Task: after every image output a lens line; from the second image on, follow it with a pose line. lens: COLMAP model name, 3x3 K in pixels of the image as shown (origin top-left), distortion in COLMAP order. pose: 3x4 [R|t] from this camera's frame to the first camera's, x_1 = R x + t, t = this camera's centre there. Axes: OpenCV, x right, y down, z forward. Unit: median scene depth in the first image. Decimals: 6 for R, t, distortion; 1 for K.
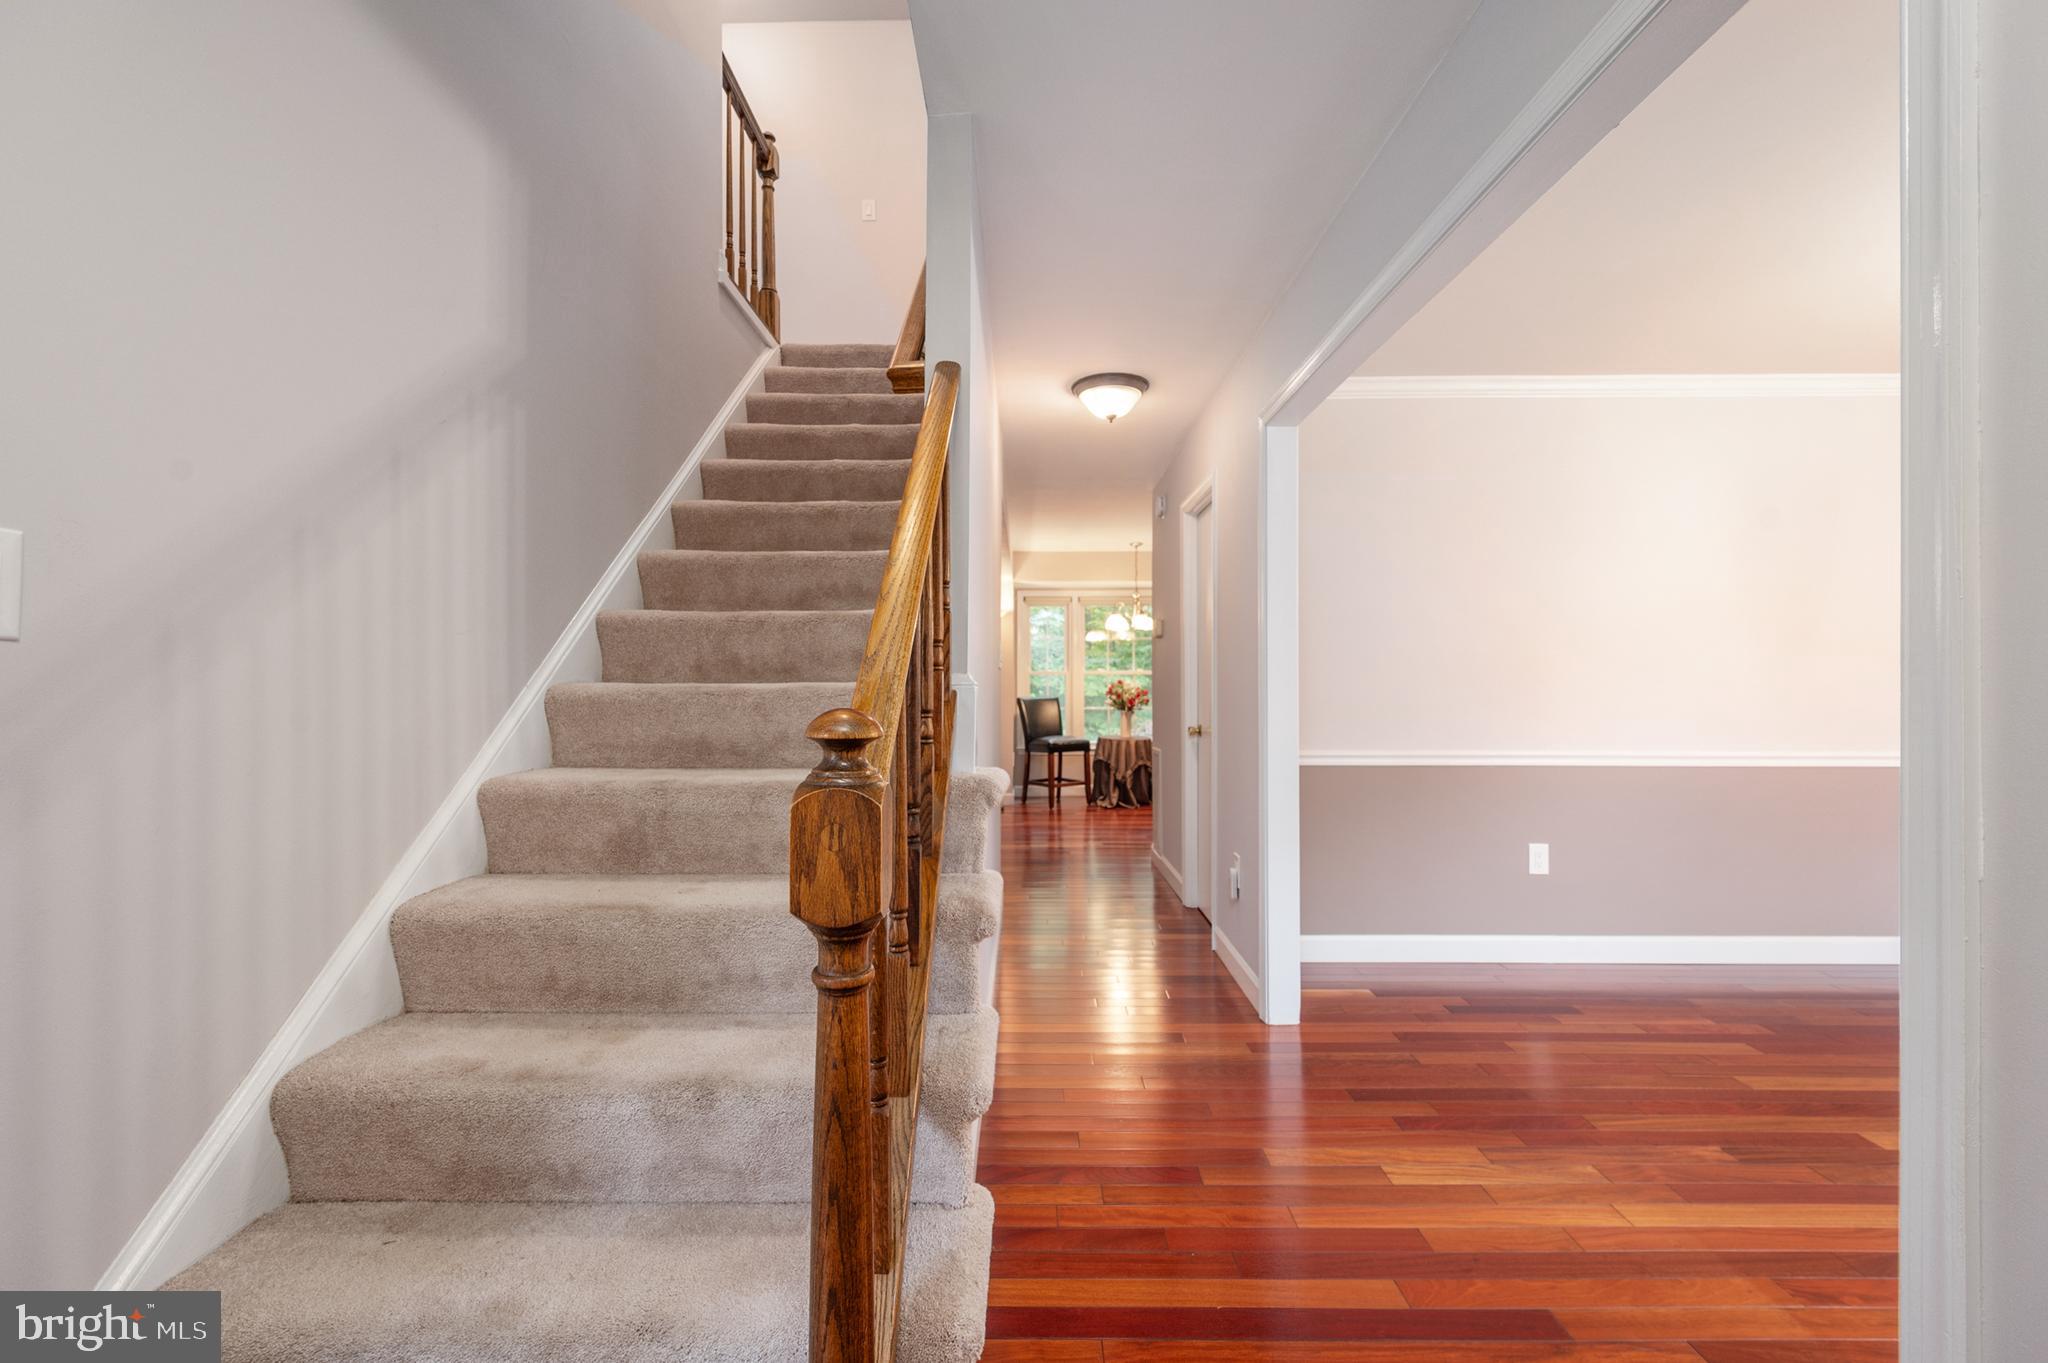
lens RADIAL K [[827.6, 0, 1024.7], [0, 827.6, 682.5], [0, 0, 1]] dist [-0.003482, -0.000340]
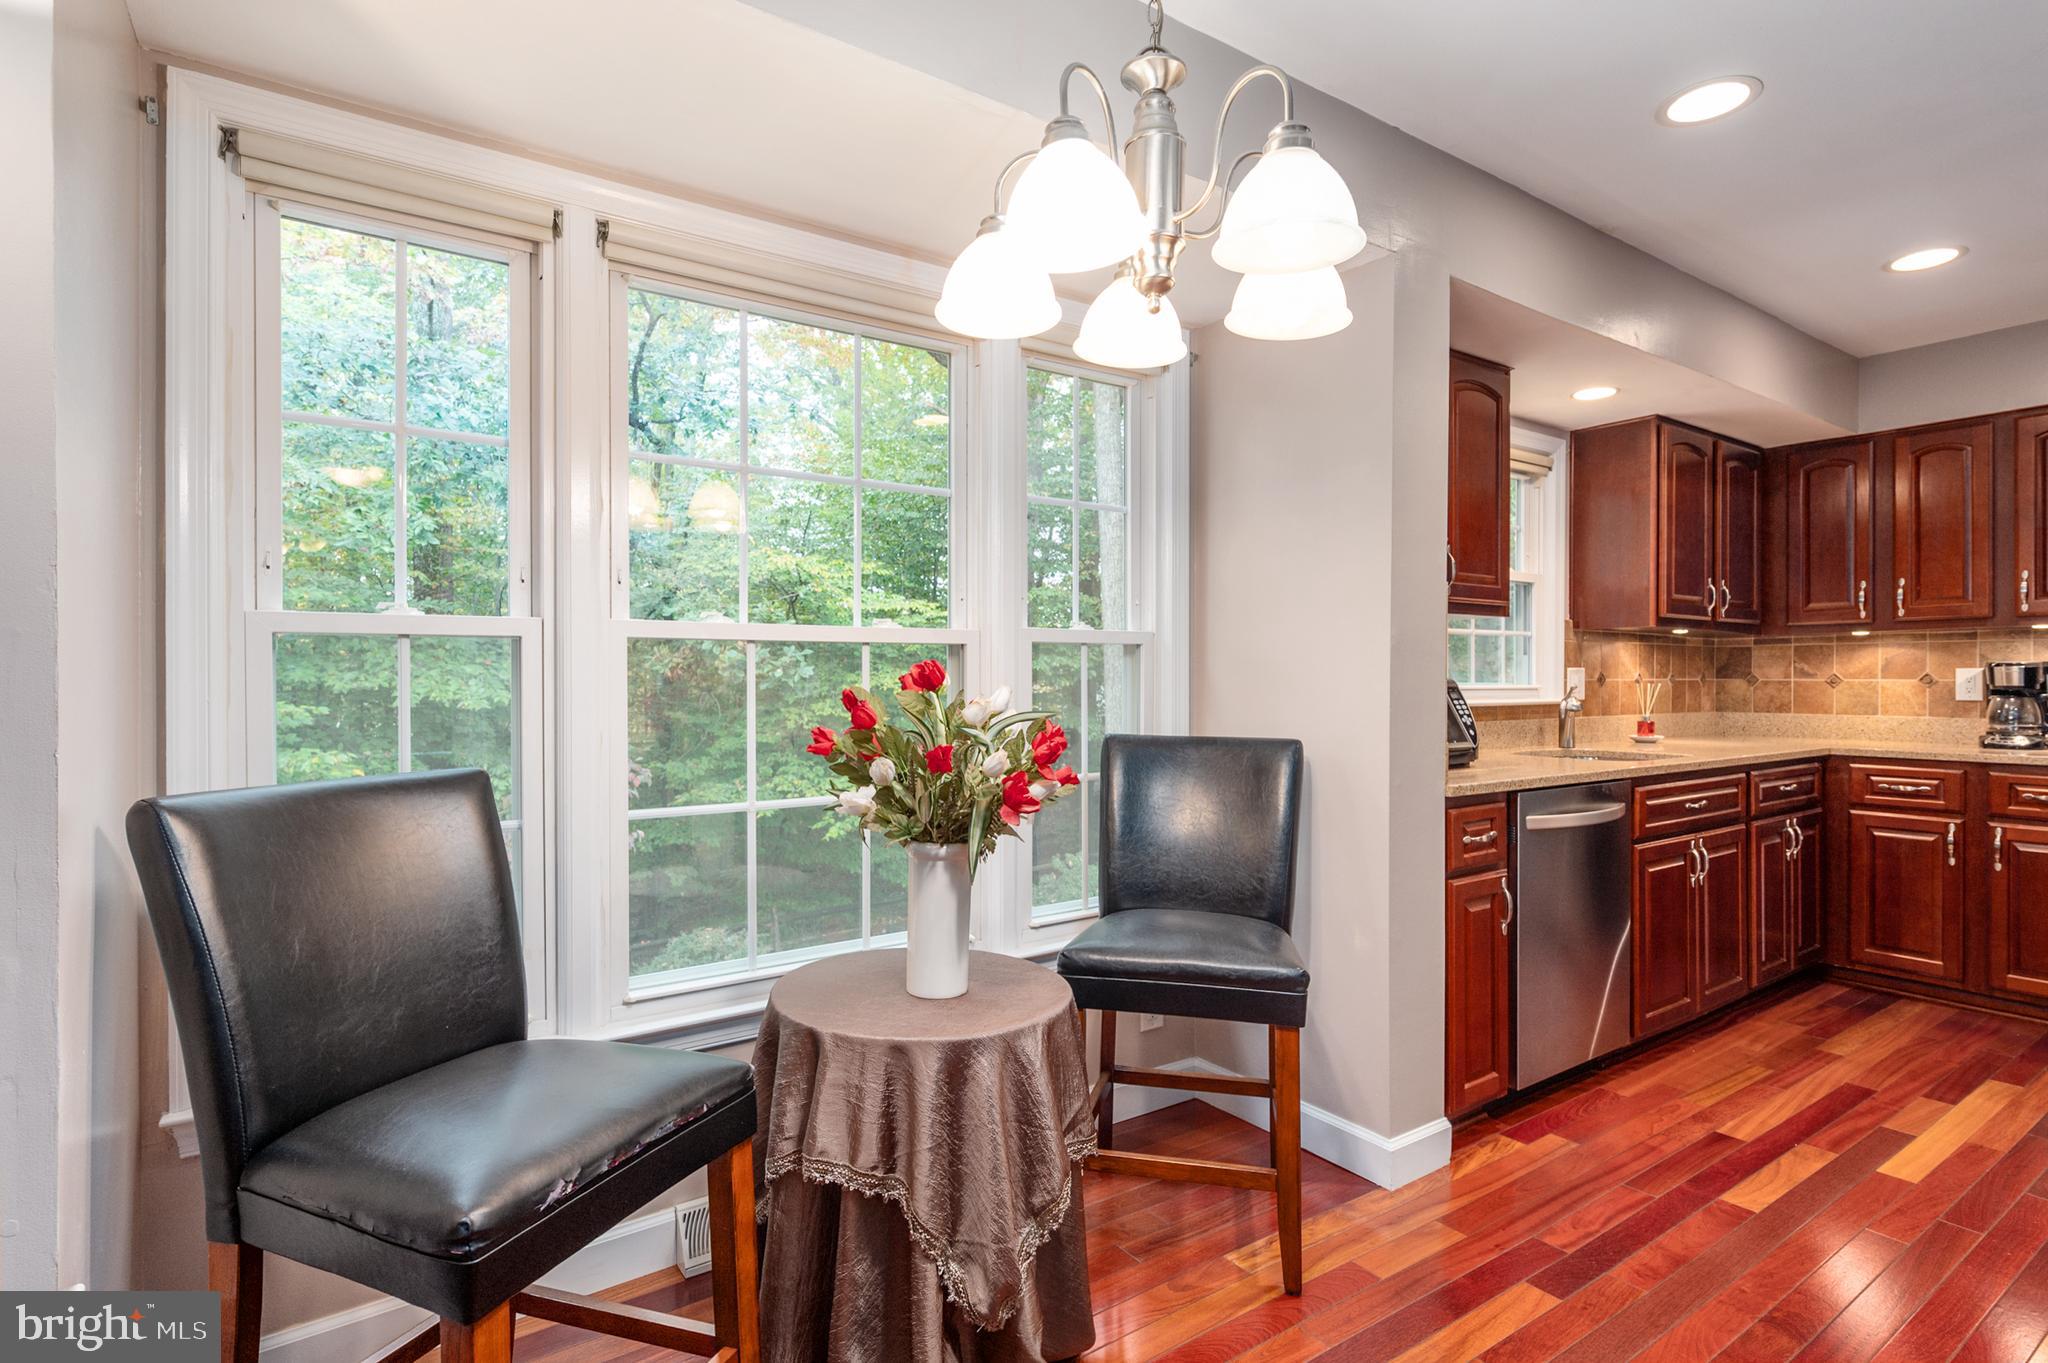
lens RADIAL K [[1014.5, 0, 1025.6], [0, 1014.5, 682.5], [0, 0, 1]] dist [0.001381, 0.000339]
pose [[0.826368, -0.003652, 0.563118, 0.015674], [0.005396, 0.999984, -0.001434, 0.002340], [-0.563104, 0.004223, 0.826375, 0.783420]]
